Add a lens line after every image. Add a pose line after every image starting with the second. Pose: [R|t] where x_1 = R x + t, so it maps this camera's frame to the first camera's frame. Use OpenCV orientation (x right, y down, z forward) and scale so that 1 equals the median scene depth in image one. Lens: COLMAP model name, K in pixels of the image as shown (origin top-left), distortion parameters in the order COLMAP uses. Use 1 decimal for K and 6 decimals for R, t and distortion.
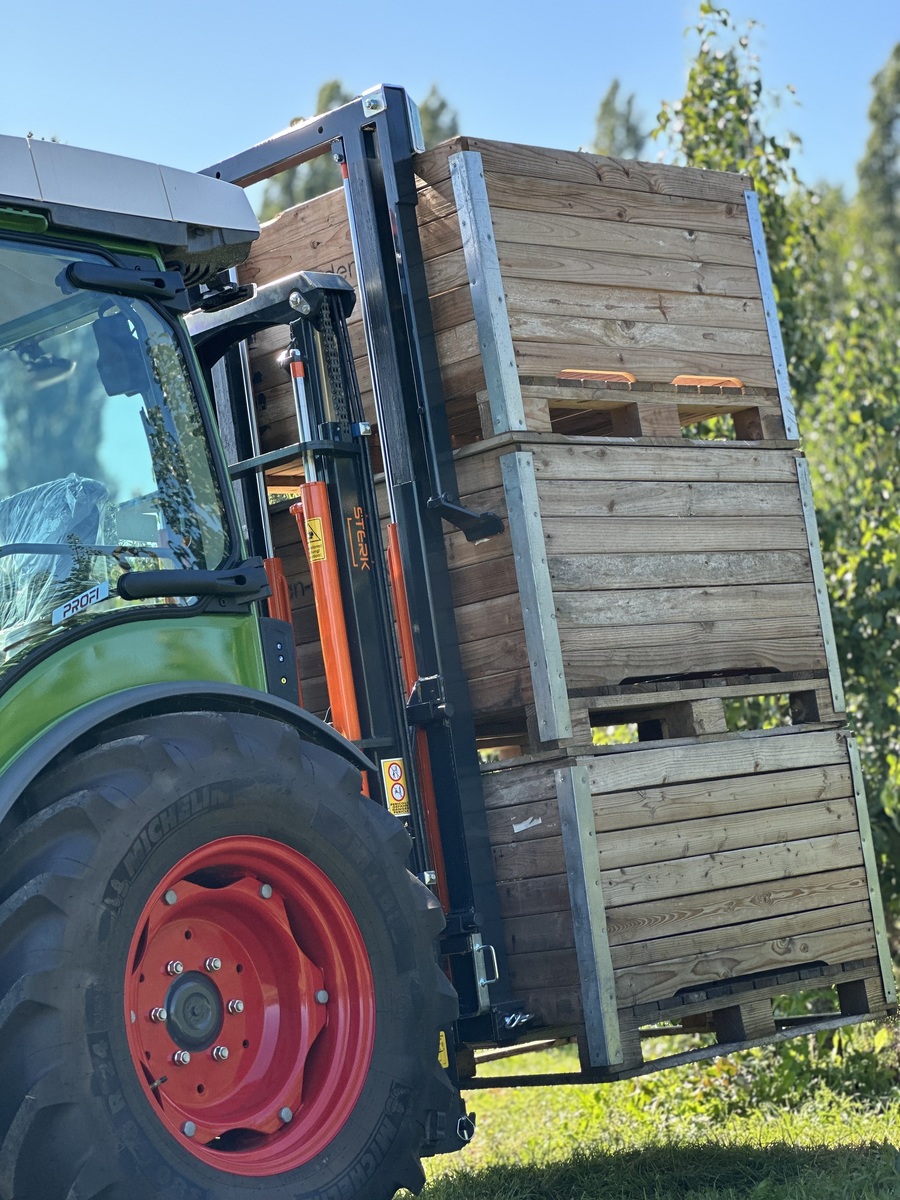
lens RADIAL K [[2615.8, 0, 450.0], [0, 2615.8, 600.0], [0, 0, 1]] dist [-0.335110, 11.597740]
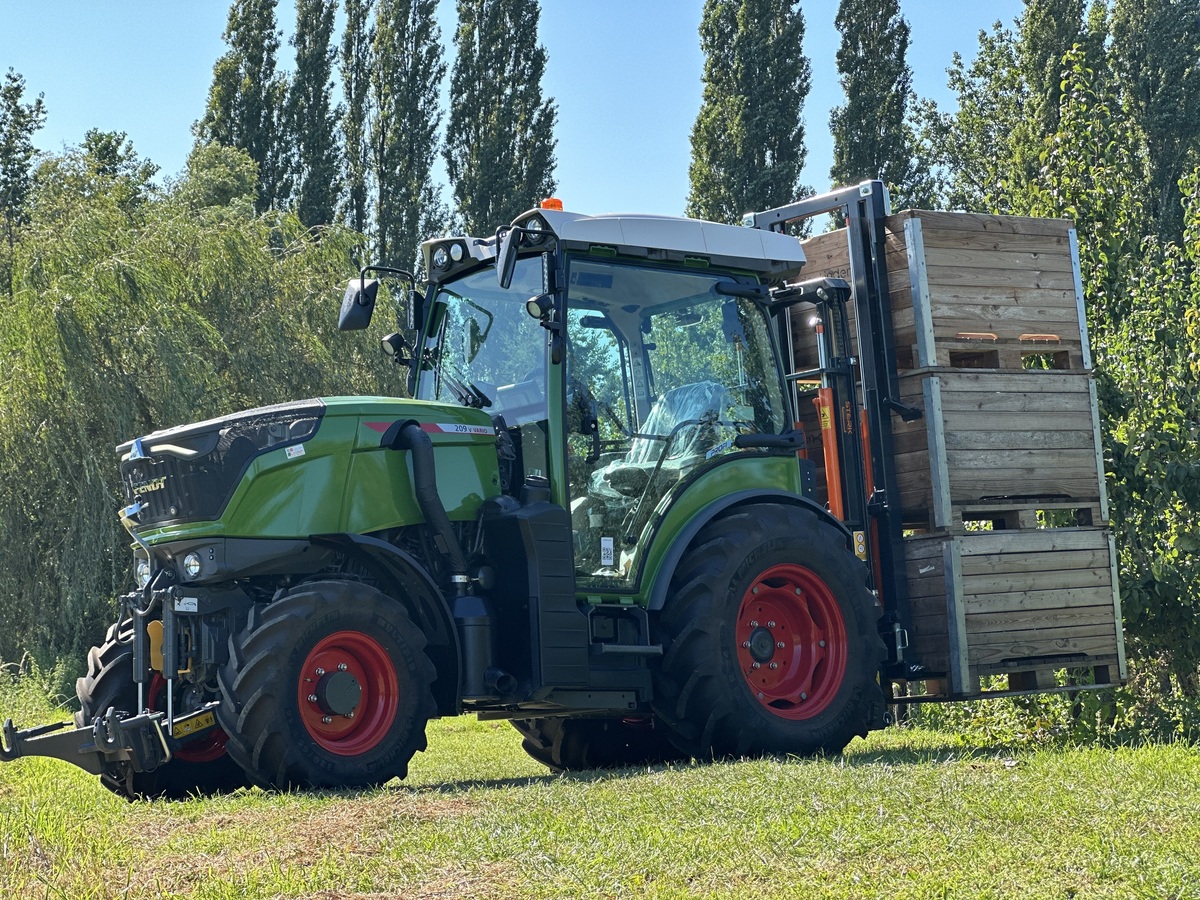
lens RADIAL K [[2615.8, 0, 597.7], [0, 2615.8, 414.0], [0, 0, 1]] dist [-0.335110, 11.597740]
pose [[0.993327, 0.051362, -0.103266, -0.018500], [-0.049844, 0.998608, 0.017233, -0.049366], [0.104007, -0.011971, 0.994505, -0.931645]]
